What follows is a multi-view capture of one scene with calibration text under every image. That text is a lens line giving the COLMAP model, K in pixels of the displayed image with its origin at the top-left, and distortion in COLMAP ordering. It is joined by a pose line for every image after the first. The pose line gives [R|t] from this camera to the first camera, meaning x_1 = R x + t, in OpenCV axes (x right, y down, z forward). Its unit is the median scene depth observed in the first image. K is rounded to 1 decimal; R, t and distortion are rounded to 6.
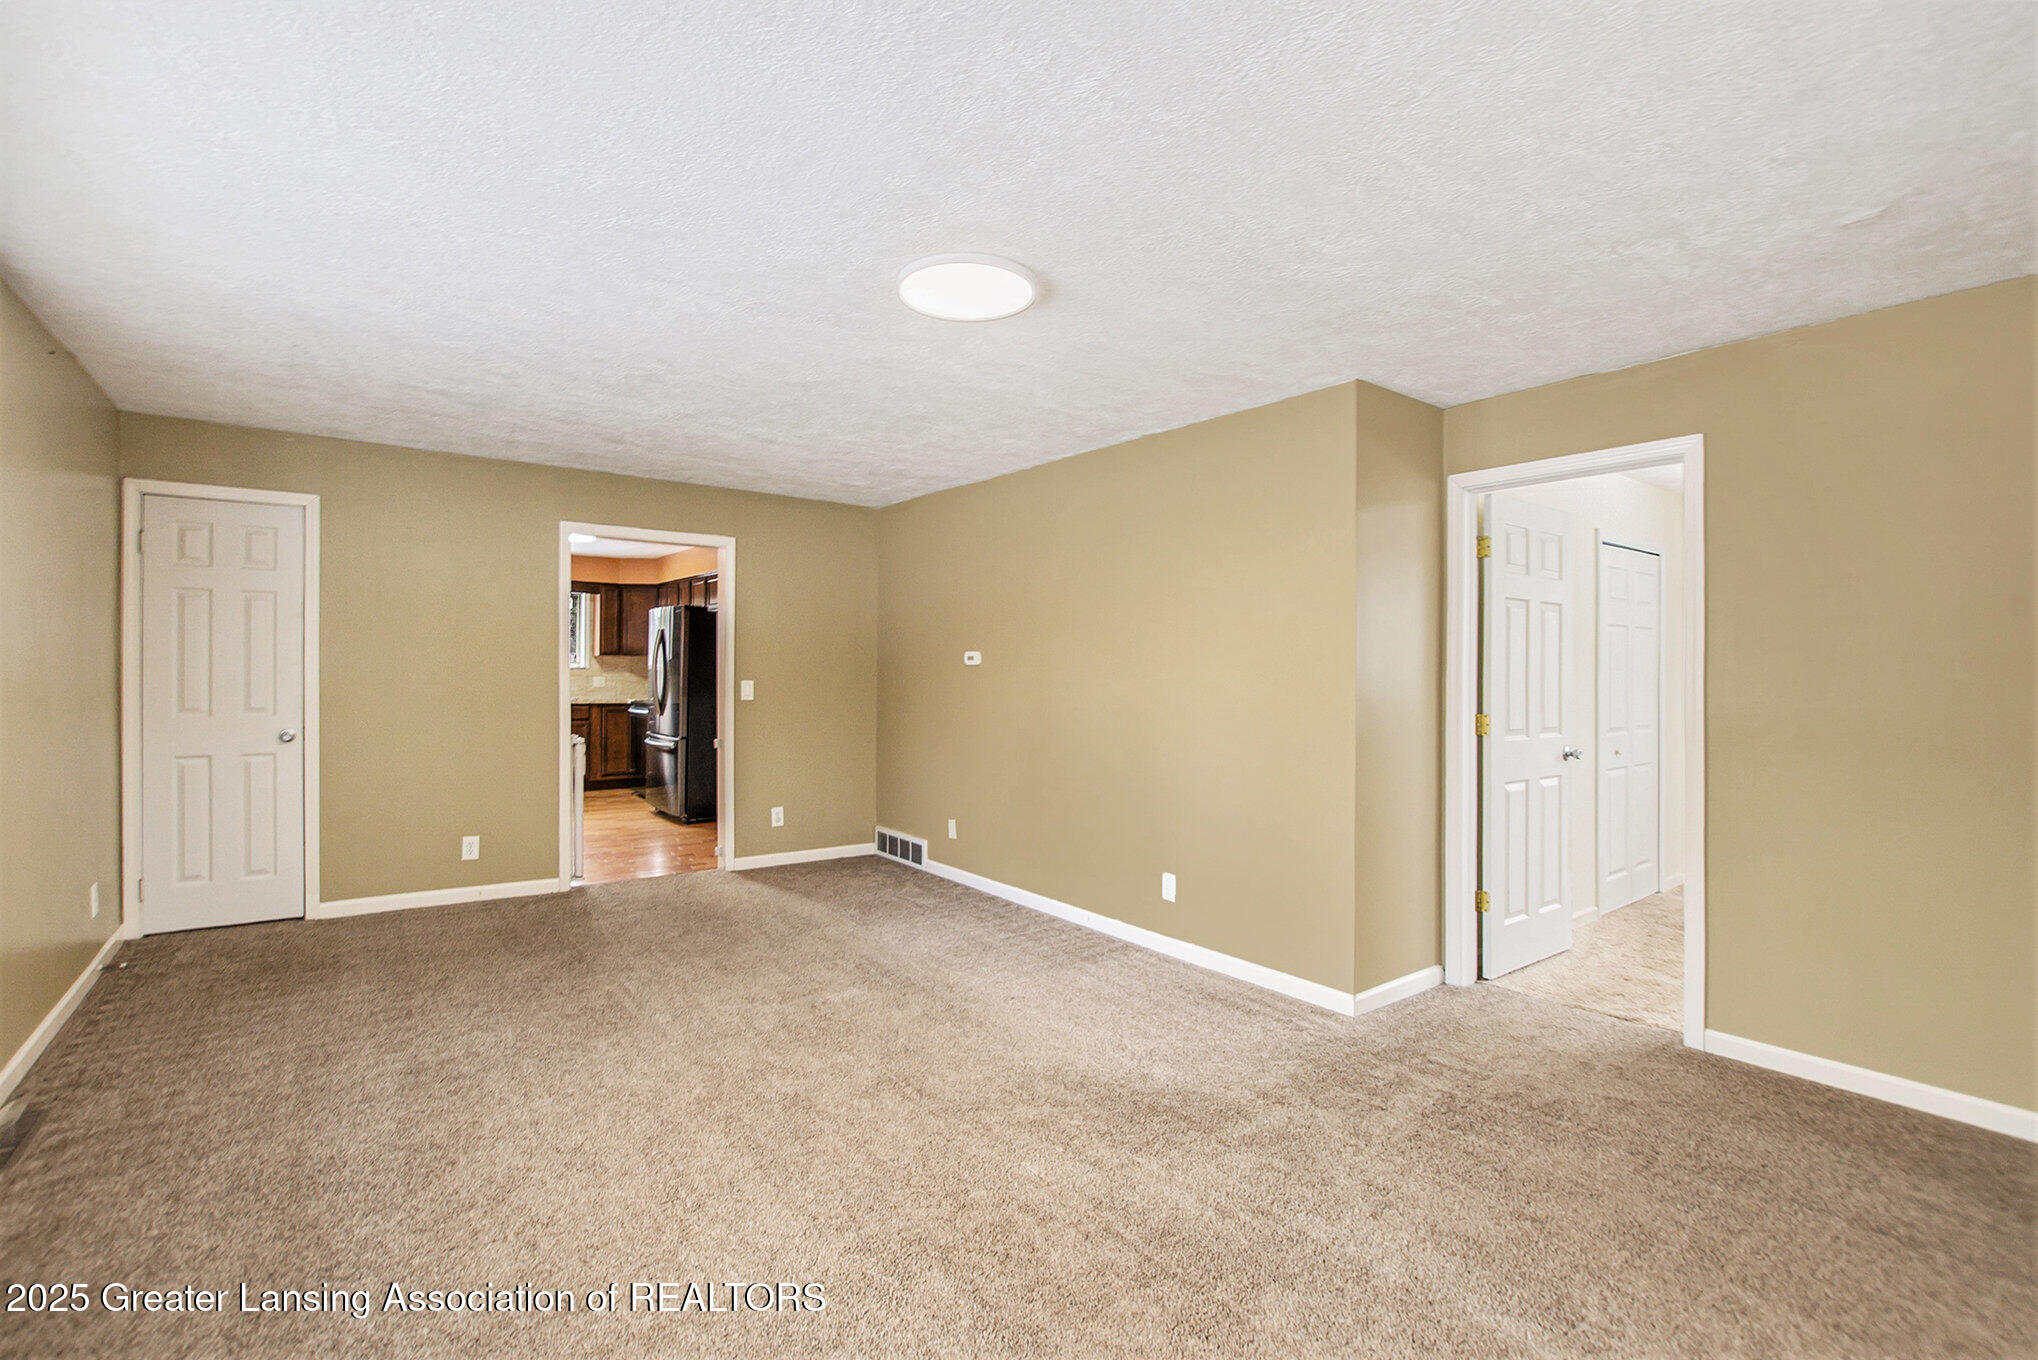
lens RADIAL K [[938.4, 0, 1016.5], [0, 938.4, 666.5], [0, 0, 1]] dist [-0.022188, -0.001930]
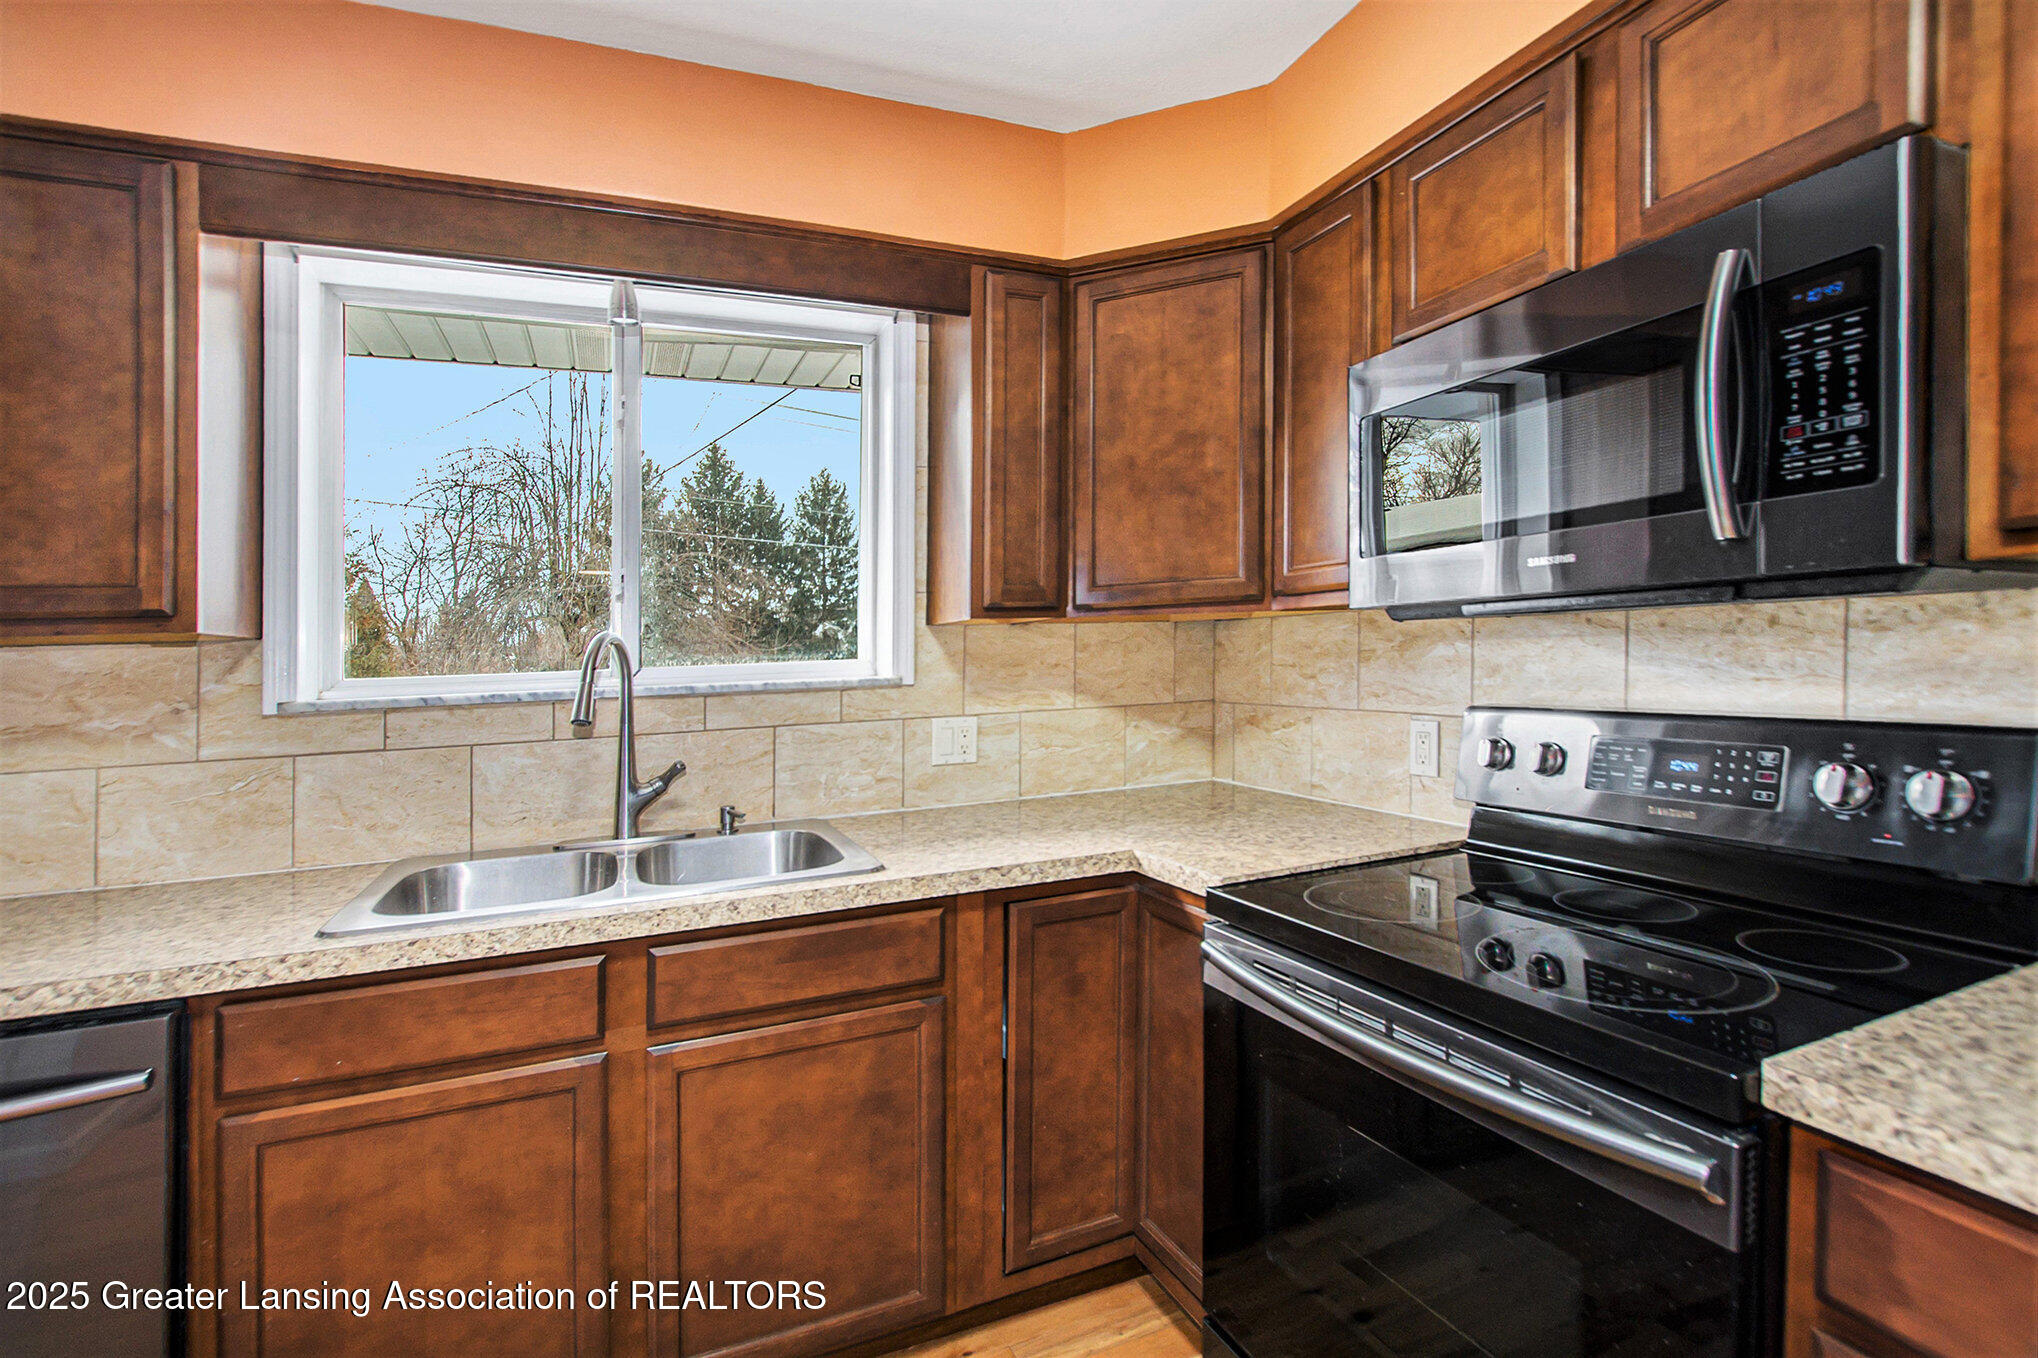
lens RADIAL K [[938.4, 0, 1019.4], [0, 938.4, 680.1], [0, 0, 1]] dist [-0.022188, -0.001930]
pose [[0.972158, -0.002692, -0.234310, -0.454498], [0.002437, 0.999996, -0.001376, 0.003076], [0.234312, 0.000767, 0.972161, 0.943357]]
